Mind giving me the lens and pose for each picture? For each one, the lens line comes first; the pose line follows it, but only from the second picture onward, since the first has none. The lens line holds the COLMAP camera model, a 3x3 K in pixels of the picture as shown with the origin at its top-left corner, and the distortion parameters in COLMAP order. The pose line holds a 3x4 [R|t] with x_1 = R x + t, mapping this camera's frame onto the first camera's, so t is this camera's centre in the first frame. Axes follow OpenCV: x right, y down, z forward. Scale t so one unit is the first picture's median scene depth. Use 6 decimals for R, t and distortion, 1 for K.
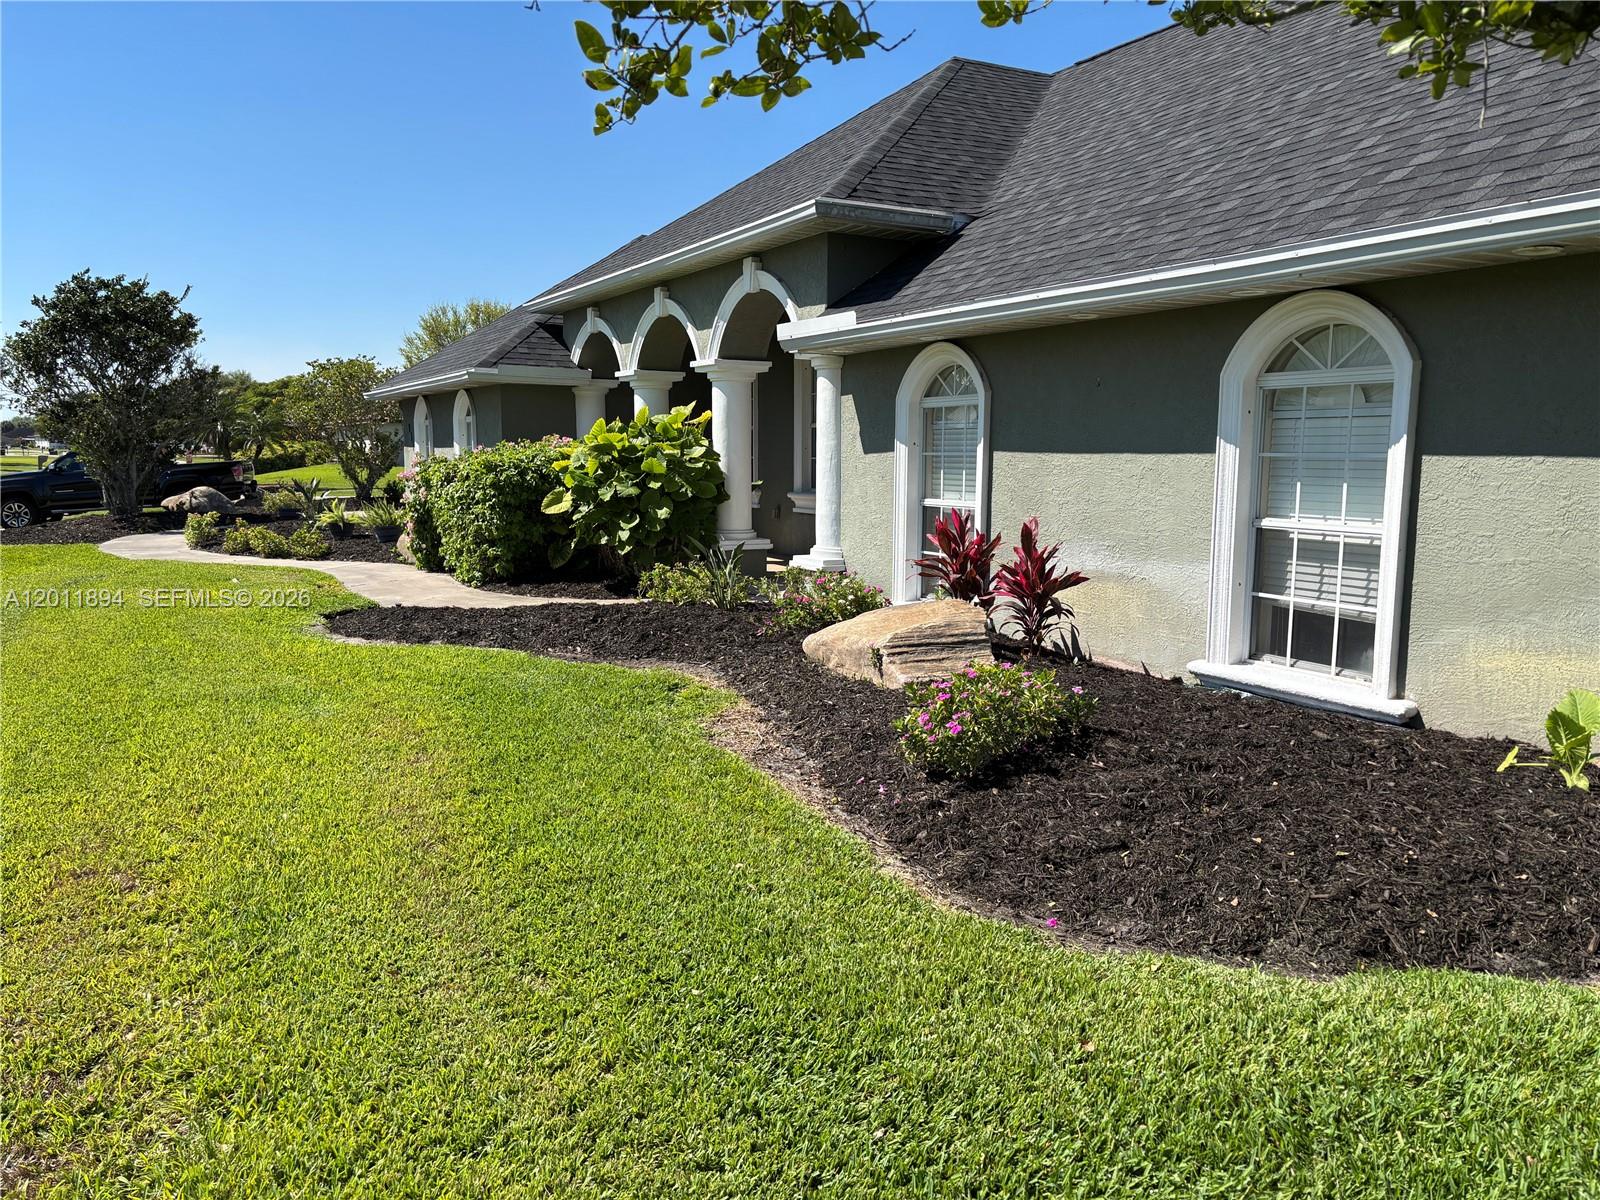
lens RADIAL K [[1208.1, 0, 817.2], [0, 1208.1, 603.1], [0, 0, 1]] dist [0.031343, -0.037792]
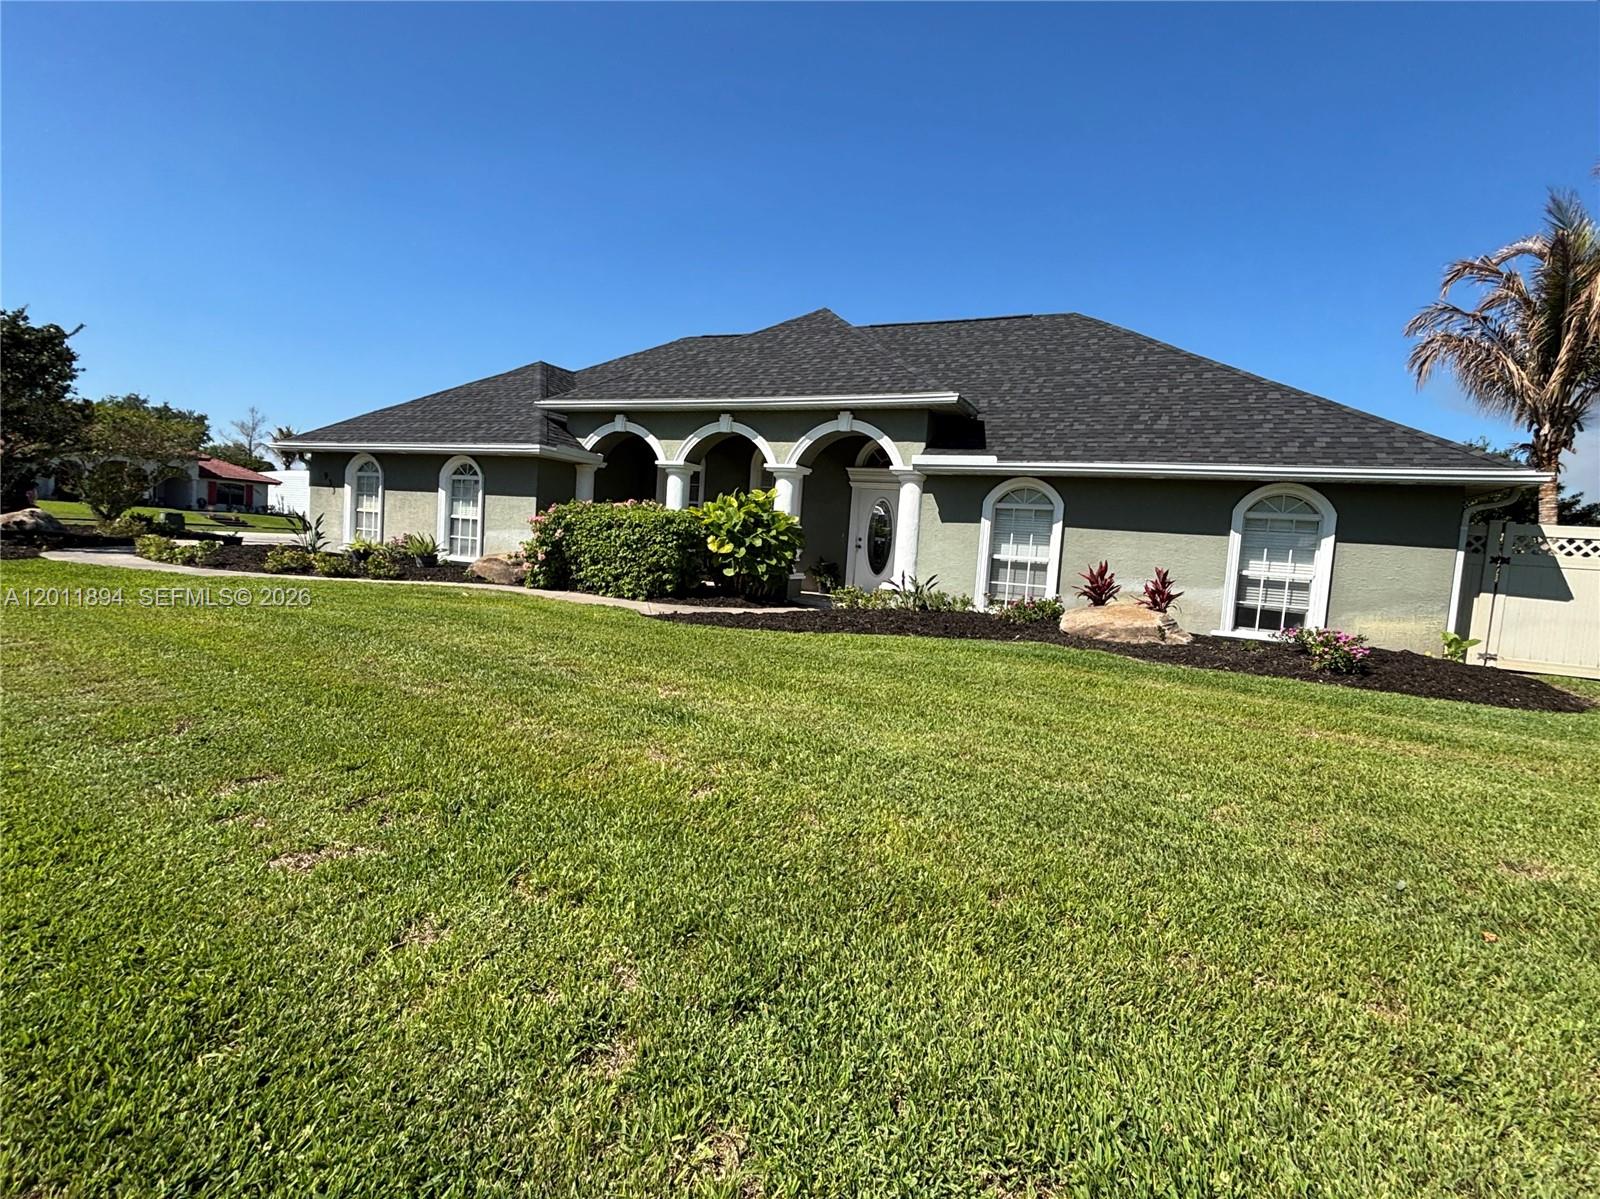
lens RADIAL K [[746.7, 0, 793.6], [0, 746.7, 591.2], [0, 0, 1]] dist [0.005847, -0.005736]
pose [[0.811346, 0.012954, 0.584423, -0.830357], [0.008780, 0.999372, -0.034342, 0.009718], [-0.584501, 0.032994, 0.810722, 0.209435]]
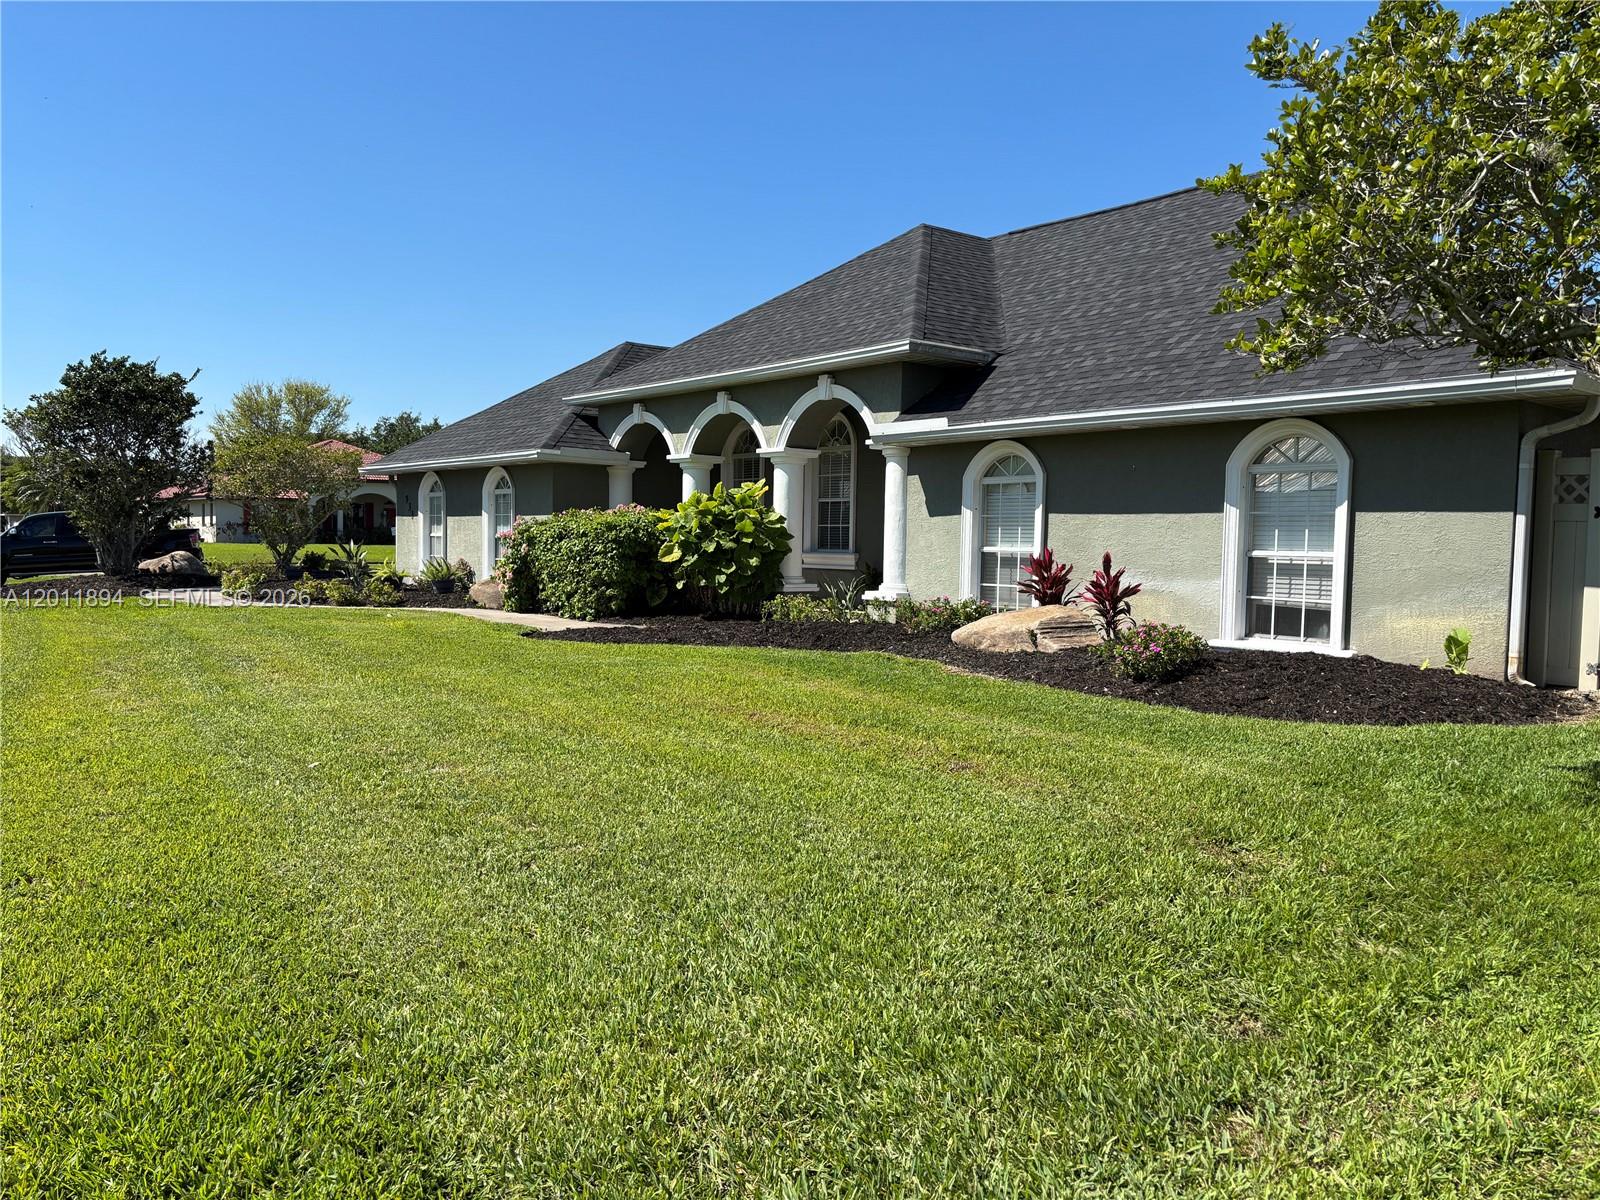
lens RADIAL K [[1208.1, 0, 798.5], [0, 1208.1, 606.8], [0, 0, 1]] dist [0.031343, -0.037792]
pose [[0.985665, 0.002134, 0.168704, -0.352890], [0.009528, 0.997620, -0.068286, 0.076204], [-0.168448, 0.068914, 0.983299, -0.351707]]
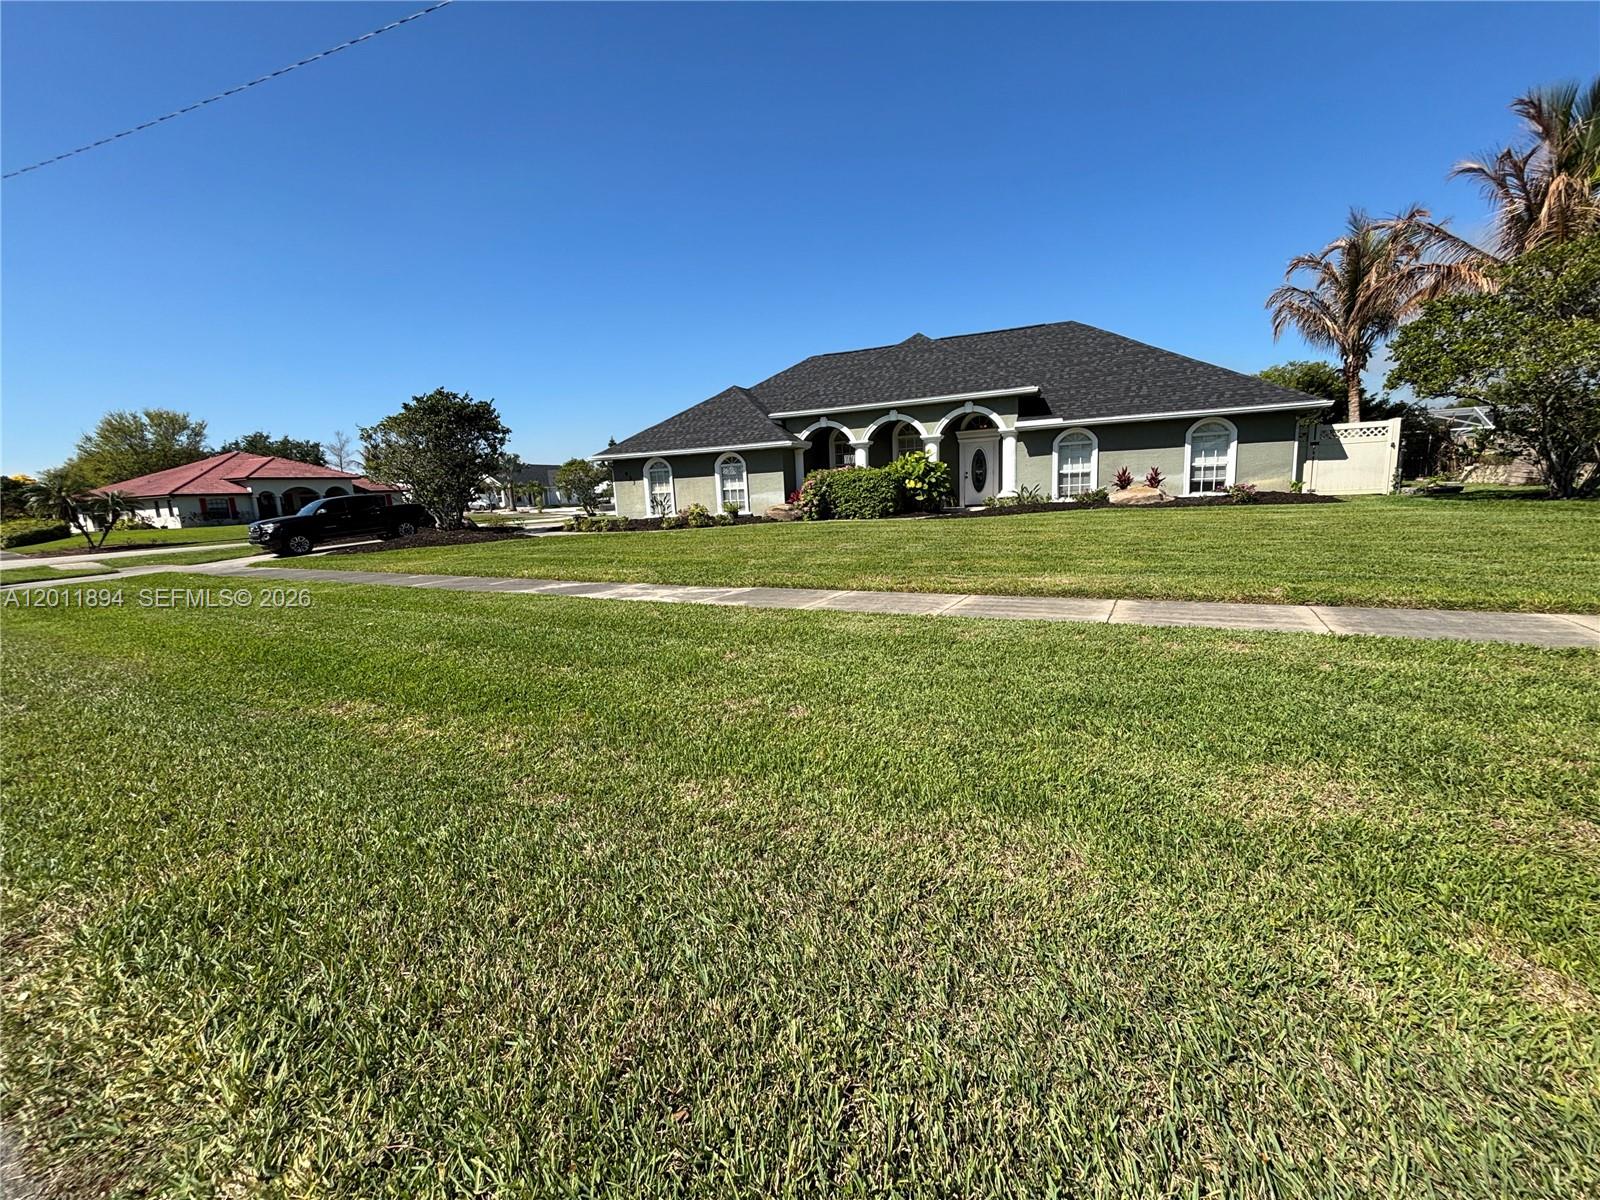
lens RADIAL K [[643.7, 0, 793.7], [0, 643.7, 592.9], [0, 0, 1]] dist [-0.000873, 0.000500]
pose [[0.782145, -0.141959, 0.606710, -1.679044], [0.132917, 0.989302, 0.060126, 0.050449], [-0.608755, 0.033615, 0.792646, -0.032605]]
